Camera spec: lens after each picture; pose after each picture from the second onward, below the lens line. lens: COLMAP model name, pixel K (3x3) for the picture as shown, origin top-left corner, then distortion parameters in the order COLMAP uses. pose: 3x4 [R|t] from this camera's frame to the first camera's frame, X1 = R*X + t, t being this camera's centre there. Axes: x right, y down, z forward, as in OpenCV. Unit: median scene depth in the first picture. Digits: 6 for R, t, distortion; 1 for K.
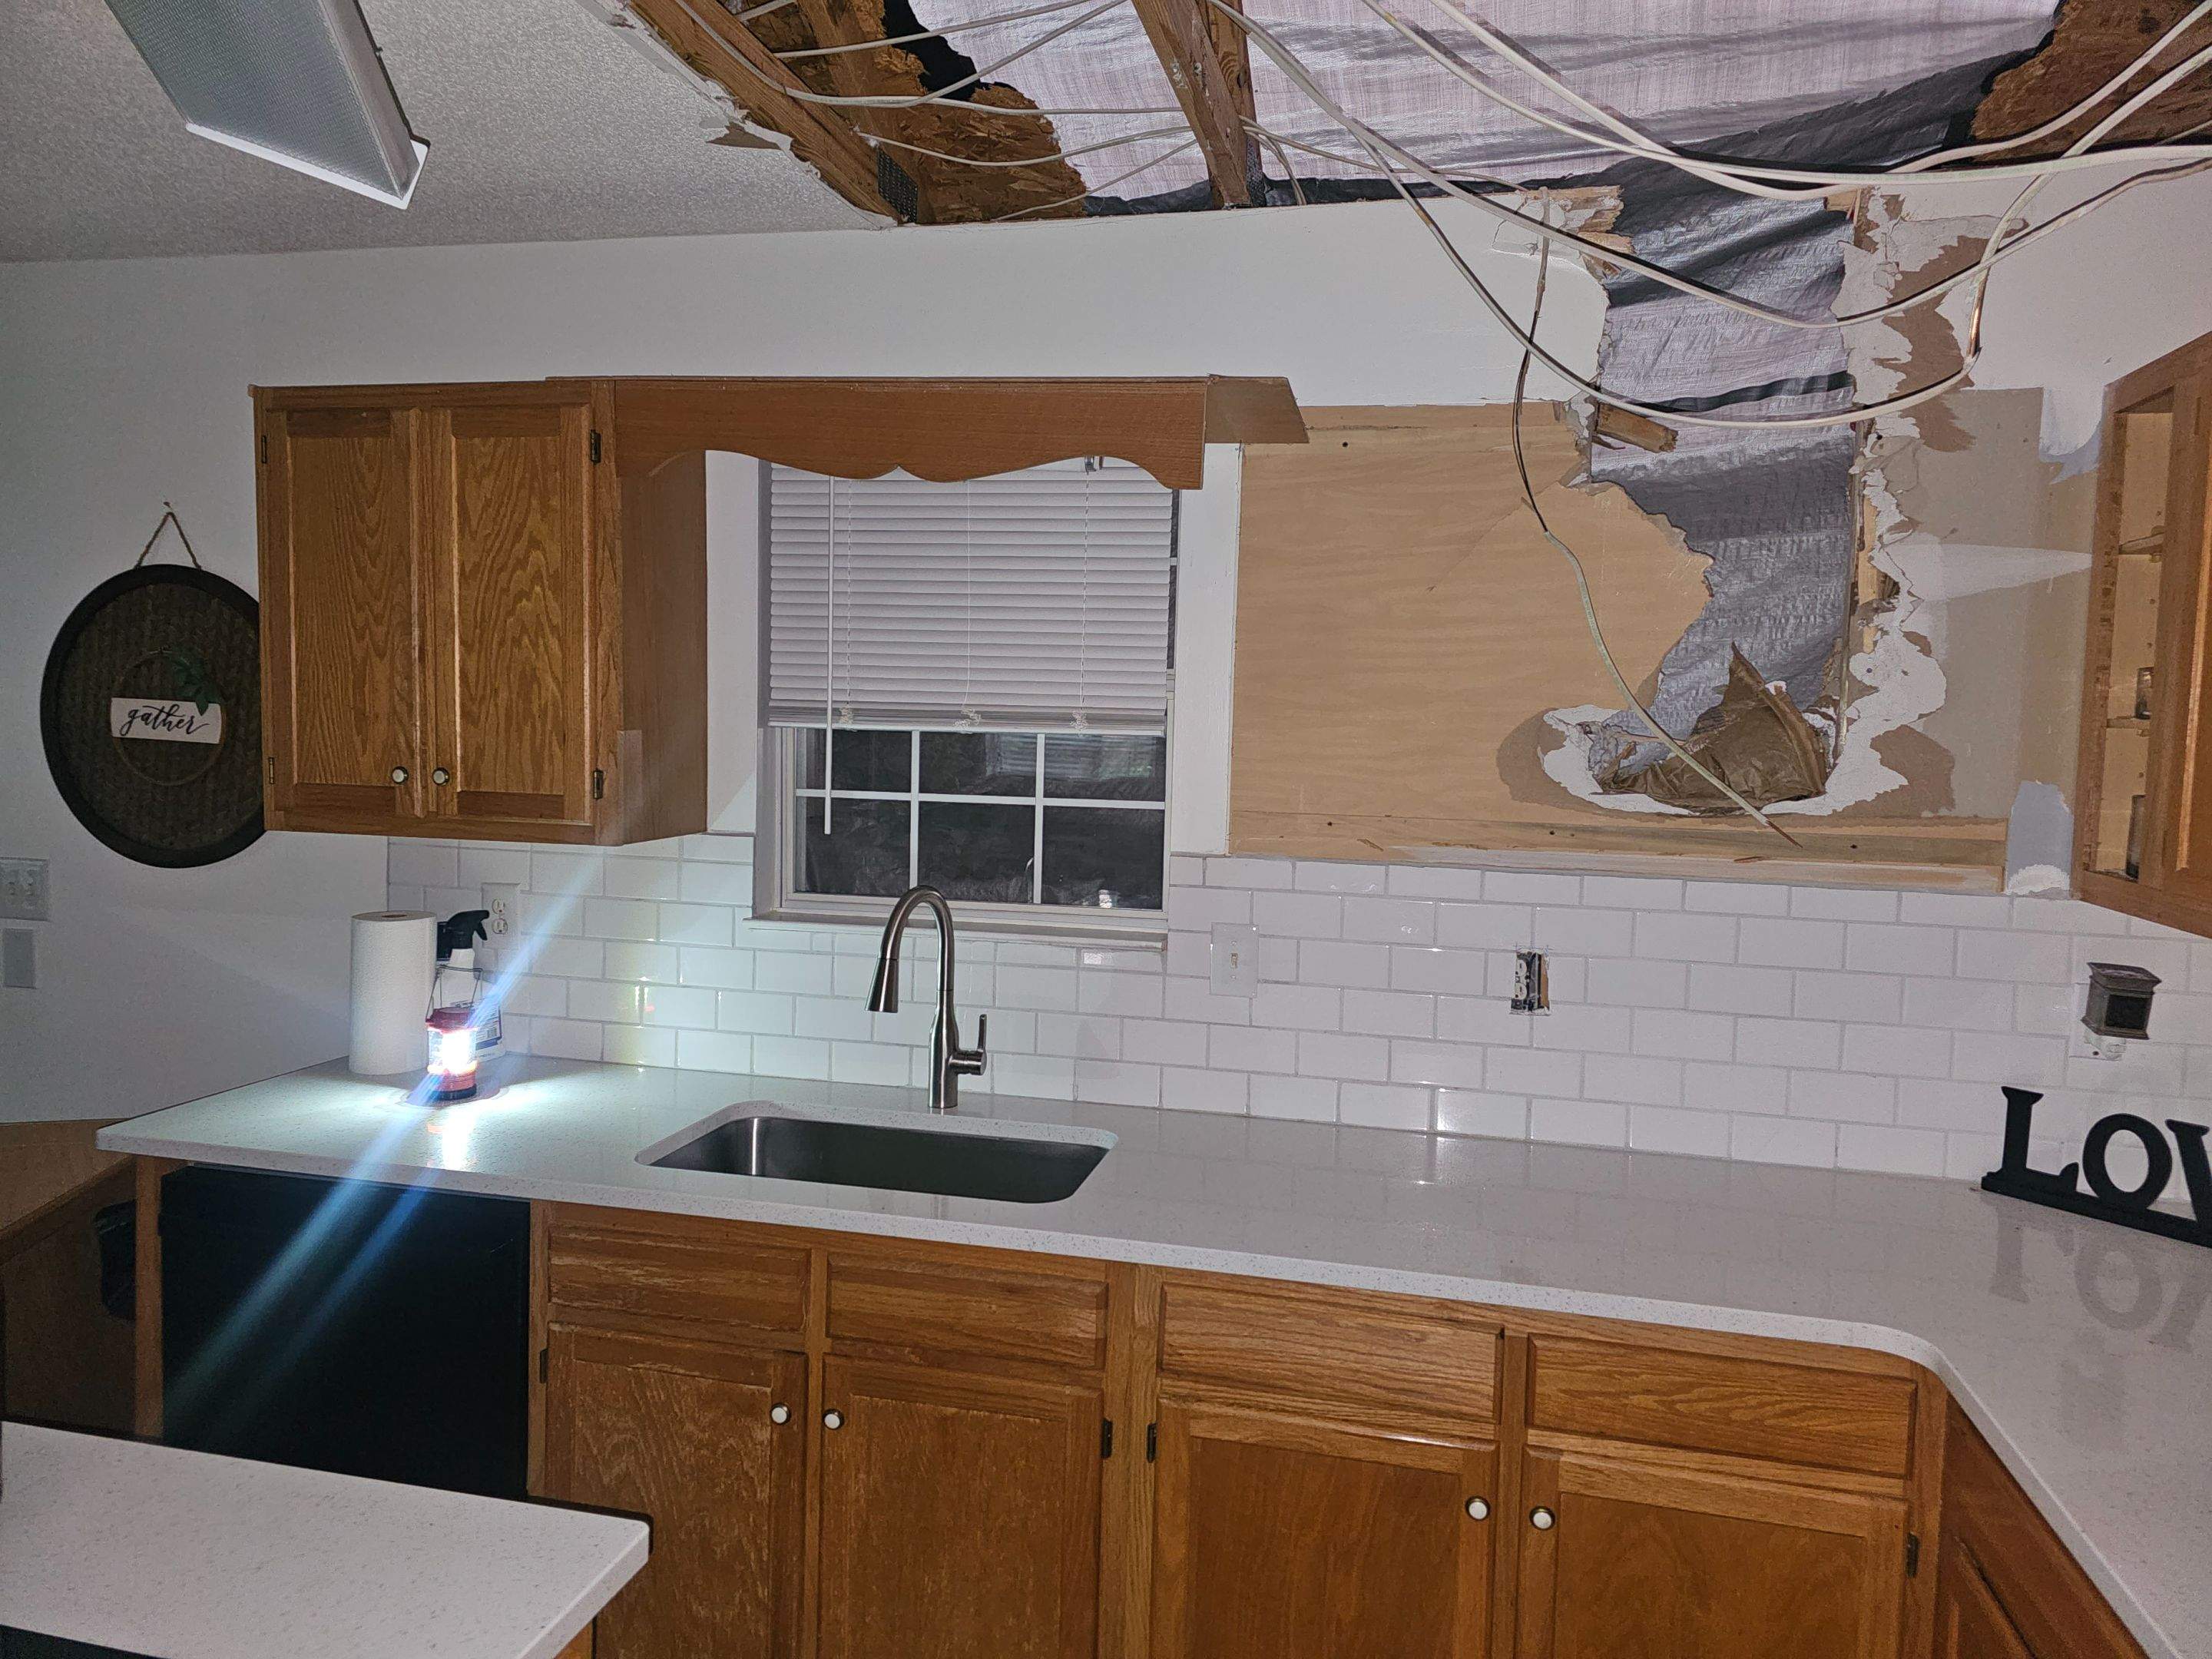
lens RADIAL K [[1469.9, 0, 1133.3], [0, 1469.9, 808.9], [0, 0, 1]] dist [0.067649, -0.051228]
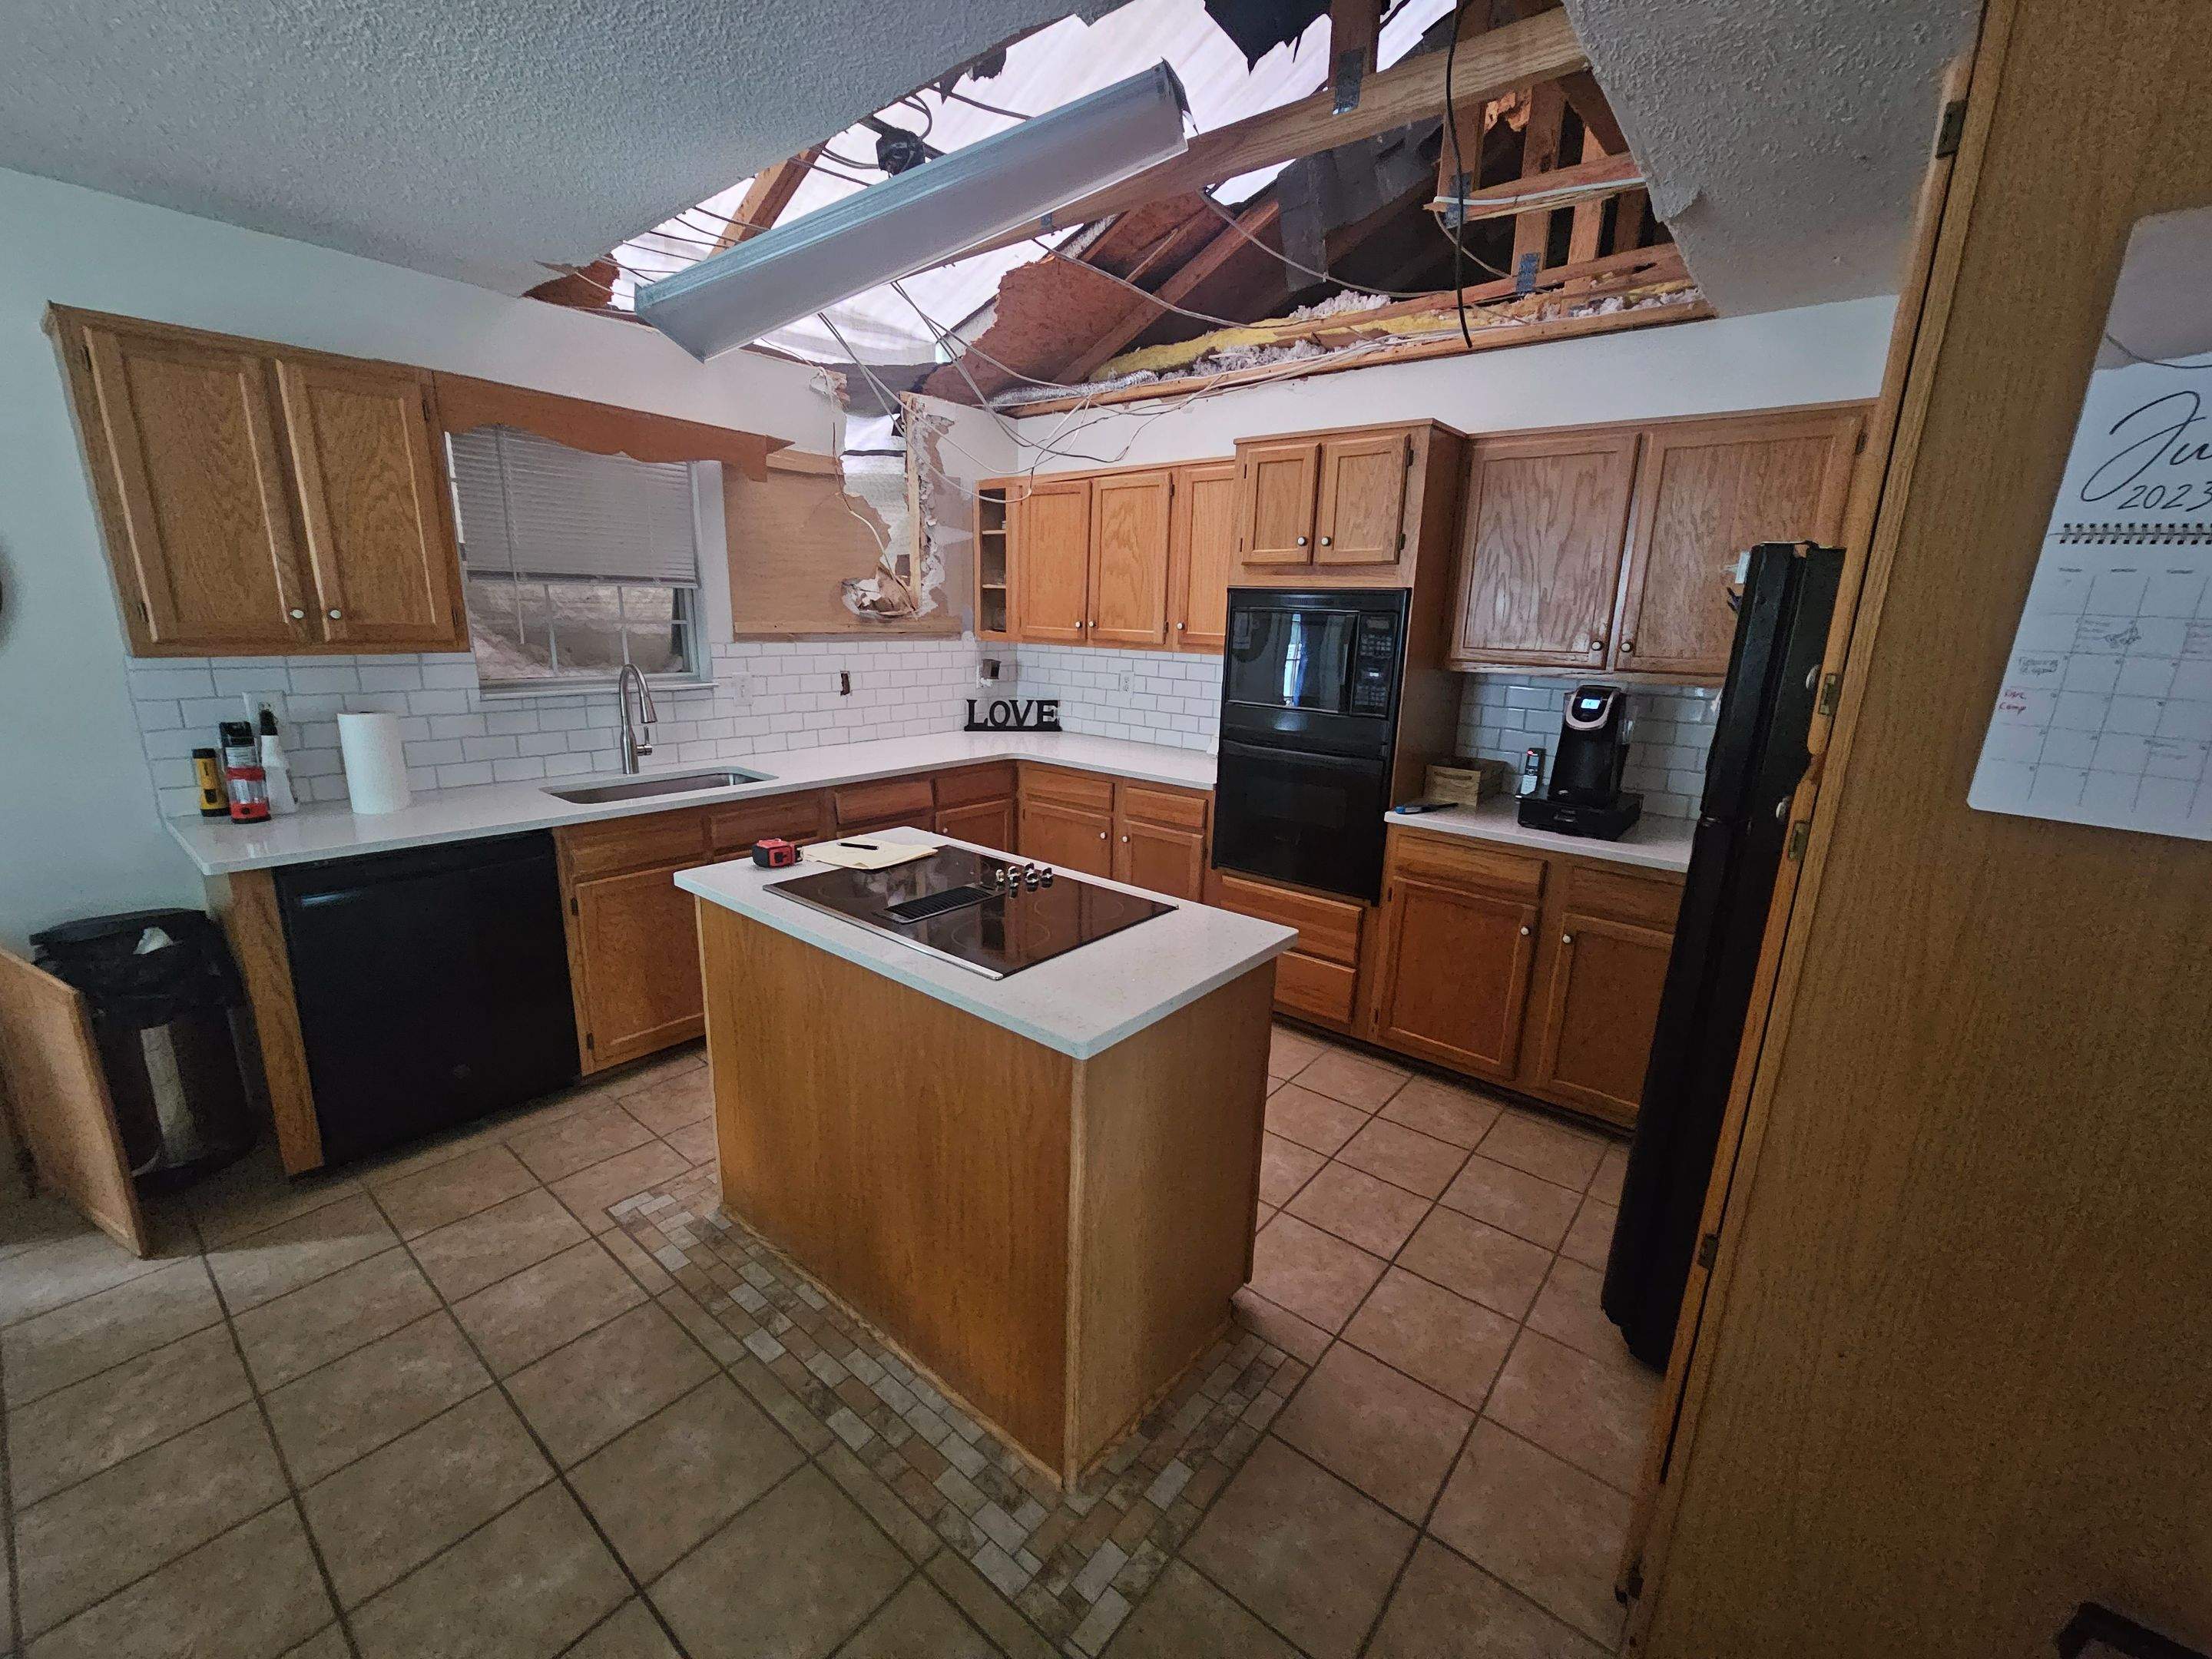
lens RADIAL K [[903.1, 0, 1106.6], [0, 903.1, 833.3], [0, 0, 1]] dist [-0.006695, 0.002503]
pose [[0.453950, -0.228305, 0.861281, -1.005744], [0.040351, 0.970892, 0.236093, 0.012880], [-0.890113, -0.072421, 0.449949, -0.185691]]
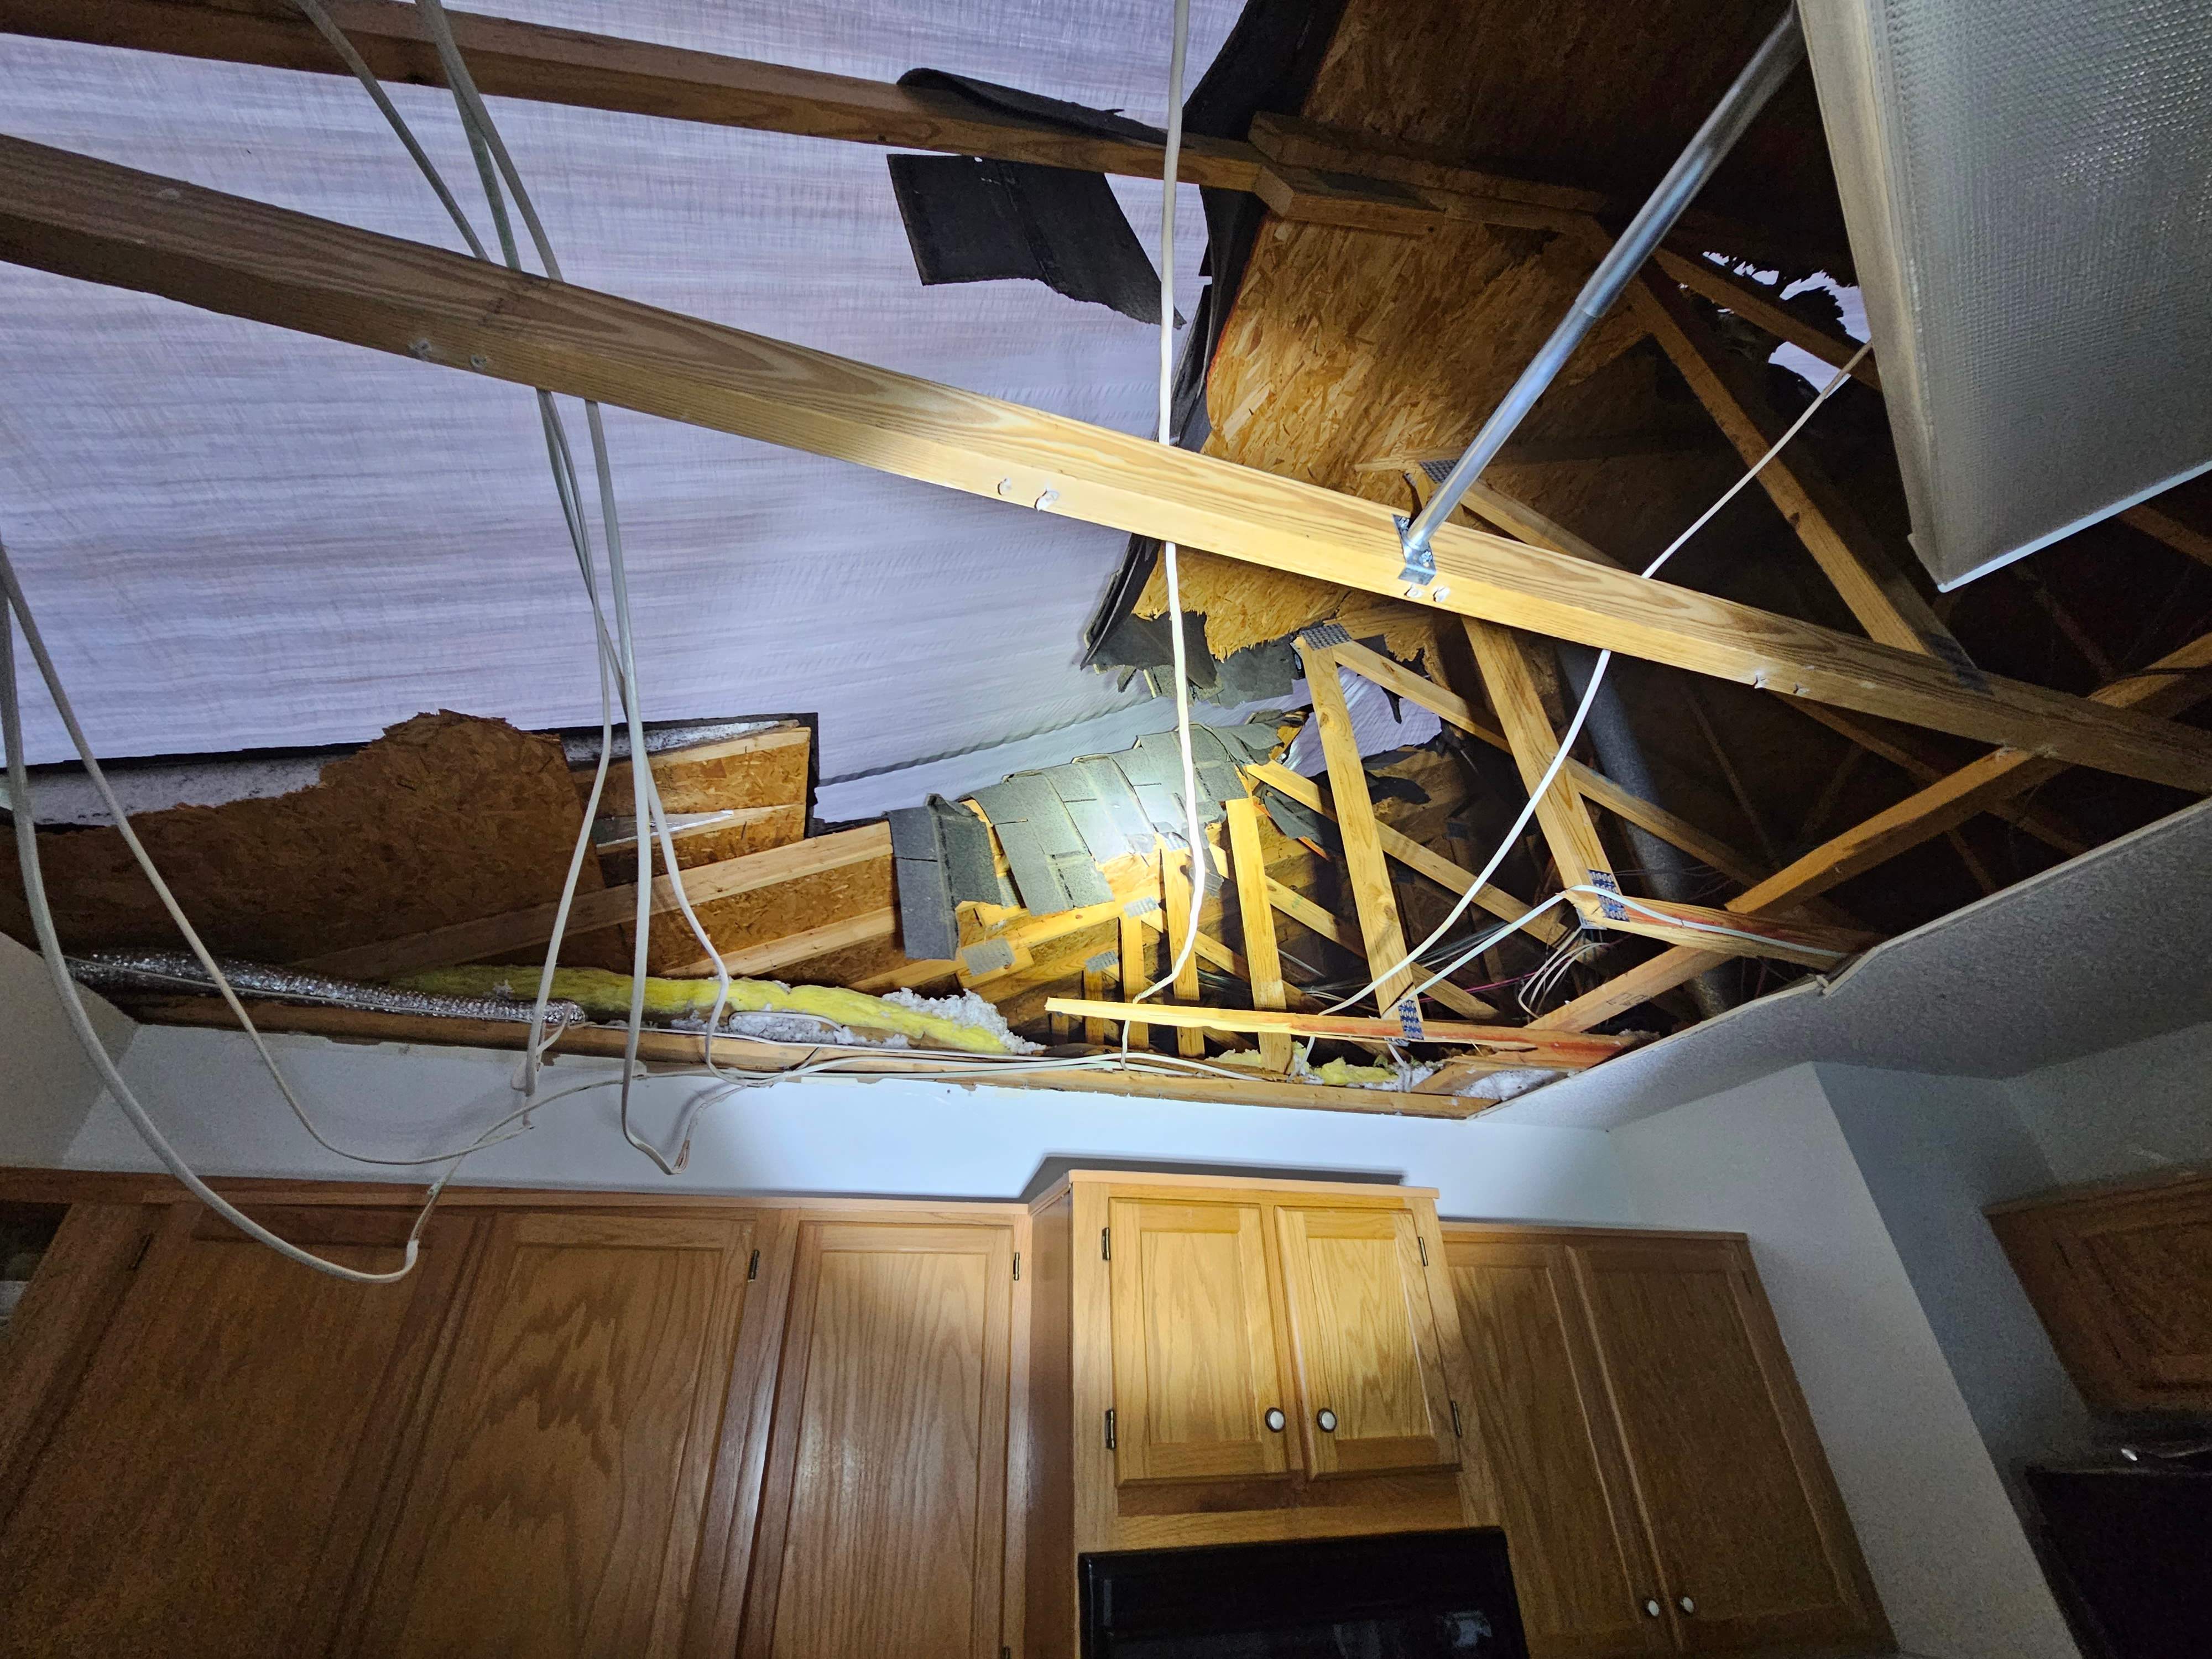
lens RADIAL K [[899.1, 0, 1101.7], [0, 899.1, 826.8], [0, 0, 1]] dist [0.000285, -0.000609]
pose [[-0.495061, 0.465263, 0.733788, -0.243324], [0.064845, 0.861973, -0.502791, -0.116677], [-0.866435, -0.201330, -0.456898, 0.581490]]
